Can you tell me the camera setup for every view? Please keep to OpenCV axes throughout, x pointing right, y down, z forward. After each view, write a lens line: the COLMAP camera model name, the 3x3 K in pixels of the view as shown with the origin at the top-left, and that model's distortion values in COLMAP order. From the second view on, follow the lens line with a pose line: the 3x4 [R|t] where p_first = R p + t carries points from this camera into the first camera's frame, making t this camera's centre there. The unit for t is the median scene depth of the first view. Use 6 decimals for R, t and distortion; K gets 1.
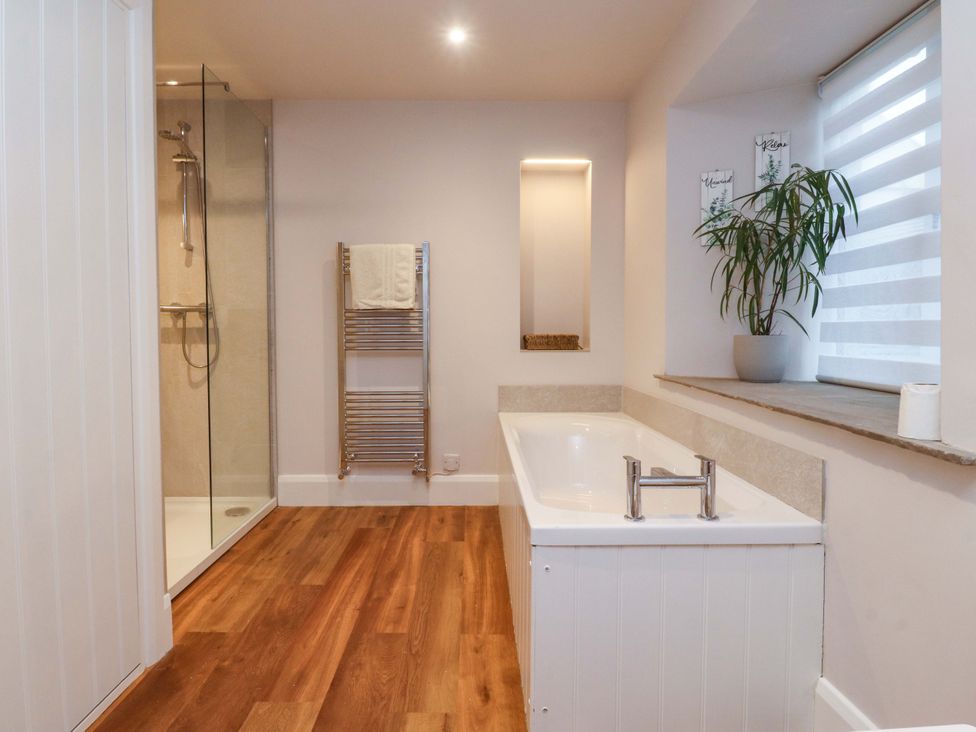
lens RADIAL K [[517.6, 0, 489.4], [0, 517.6, 347.3], [0, 0, 1]] dist [0.006650, -0.014547]
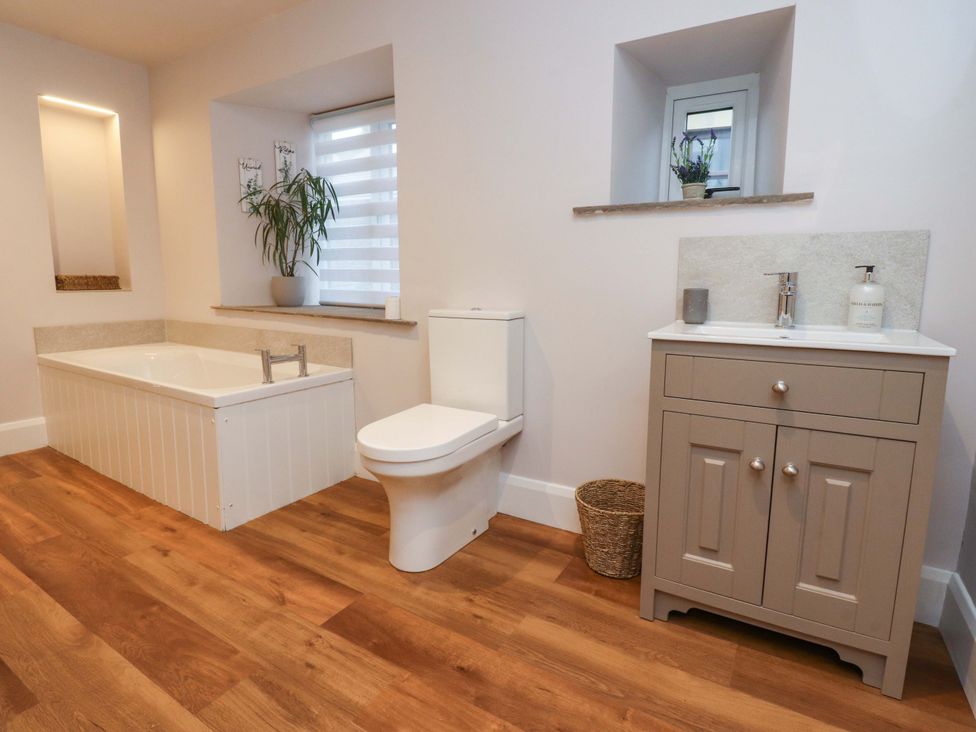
lens RADIAL K [[501.7, 0, 488.4], [0, 501.7, 347.9], [0, 0, 1]] dist [0.004033, -0.007809]
pose [[0.521898, -0.113209, 0.845462, -0.362236], [0.015232, 0.992233, 0.123459, 0.009274], [-0.852872, -0.051555, 0.519569, -0.241009]]
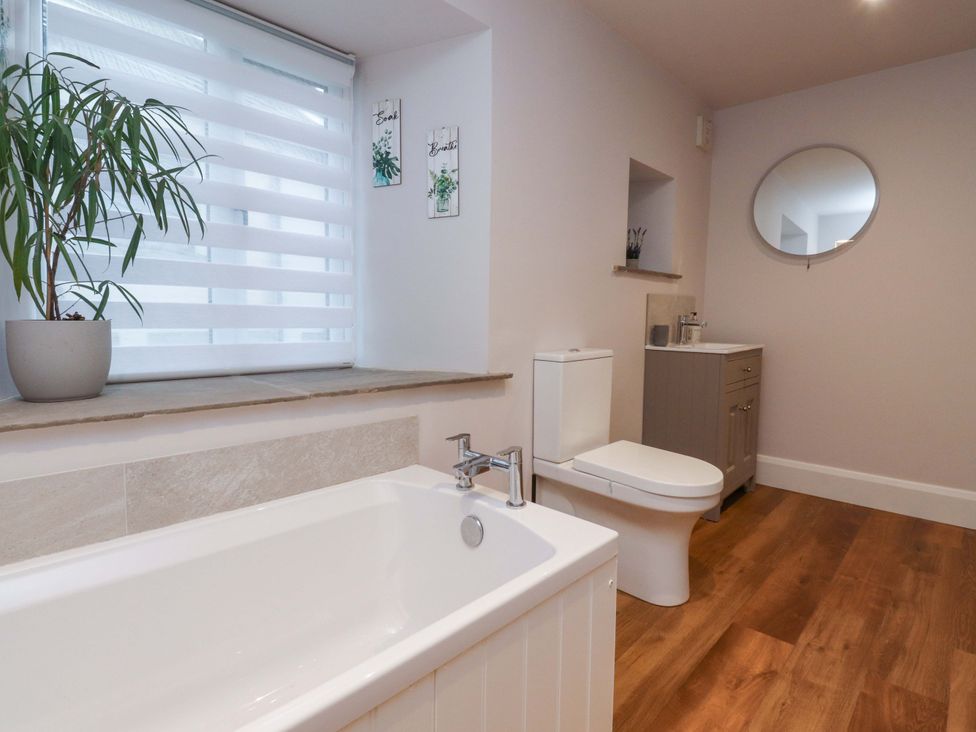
lens RADIAL K [[501.7, 0, 488.4], [0, 501.7, 347.9], [0, 0, 1]] dist [0.004033, -0.007809]
pose [[-0.706651, -0.050941, 0.705726, -0.175520], [0.013458, 0.996257, 0.085387, -0.027138], [-0.707434, 0.069837, -0.703321, 0.814257]]
